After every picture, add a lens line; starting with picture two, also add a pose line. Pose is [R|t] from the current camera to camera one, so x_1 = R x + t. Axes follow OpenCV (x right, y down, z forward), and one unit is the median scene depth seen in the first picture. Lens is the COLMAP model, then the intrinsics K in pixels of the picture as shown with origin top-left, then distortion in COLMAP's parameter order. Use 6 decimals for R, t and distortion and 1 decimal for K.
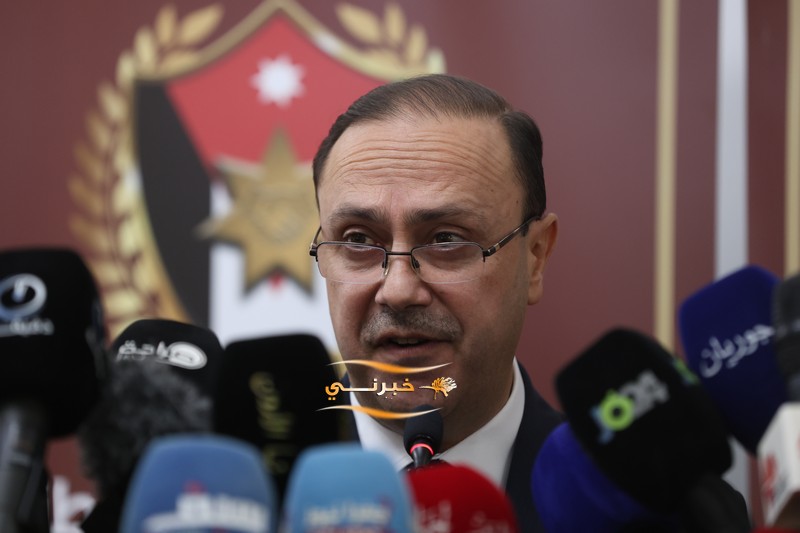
lens RADIAL K [[4818.7, 0, 382.9], [0, 4818.7, 269.9], [0, 0, 1]] dist [2.375884, 0.000000]
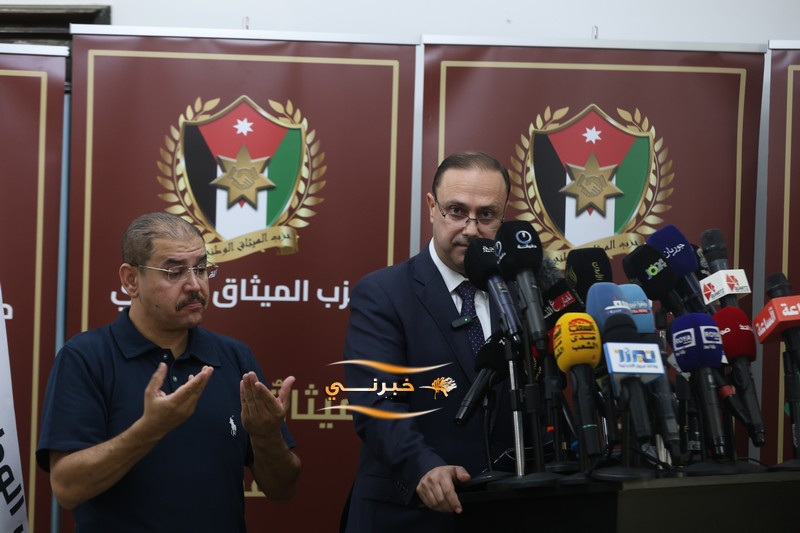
lens RADIAL K [[2951.4, 0, 398.4], [0, 2951.4, 265.4], [0, 0, 1]] dist [0.187885, 0.000000]
pose [[0.863765, -0.003250, 0.503885, -1.092907], [-0.028234, 0.998096, 0.054836, -0.077826], [-0.503104, -0.061592, 0.862029, -0.627801]]
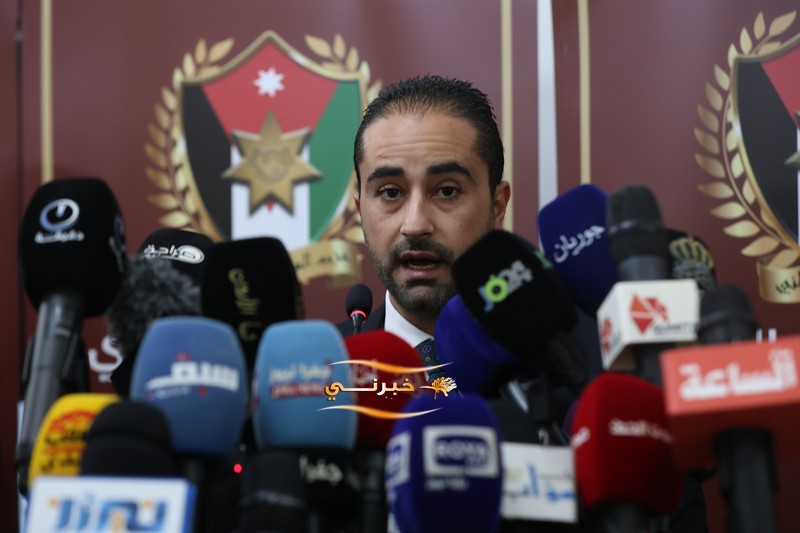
lens RADIAL K [[2188.6, 0, 417.7], [0, 2188.6, 299.1], [0, 0, 1]] dist [-0.125098, 0.000000]
pose [[0.999330, -0.018491, 0.031574, 0.005729], [0.017099, 0.998894, 0.043805, 0.004053], [-0.032349, -0.043235, 0.998541, 0.369307]]
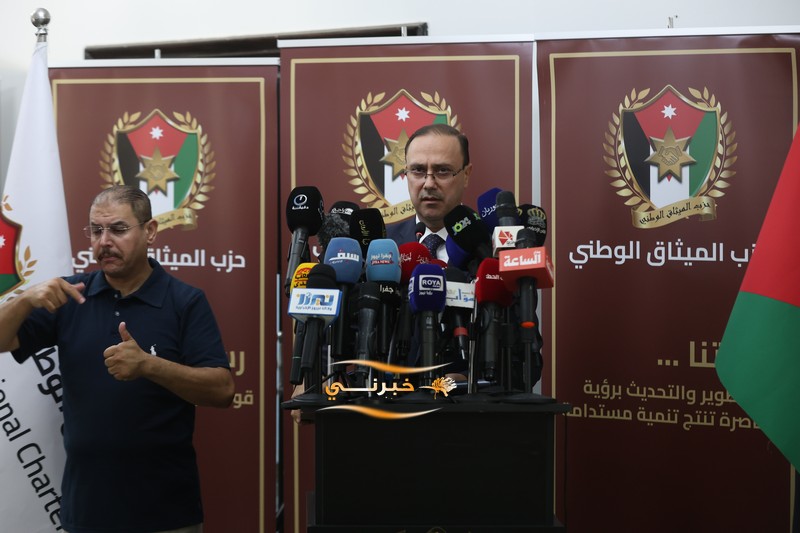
lens RADIAL K [[2218.0, 0, 400.5], [0, 2218.0, 264.9], [0, 0, 1]] dist [-0.068314, 0.000000]
pose [[0.996602, -0.005109, -0.082213, 0.144195], [0.011246, 0.997169, 0.074351, -0.070494], [0.081600, -0.075022, 0.993838, -0.727012]]
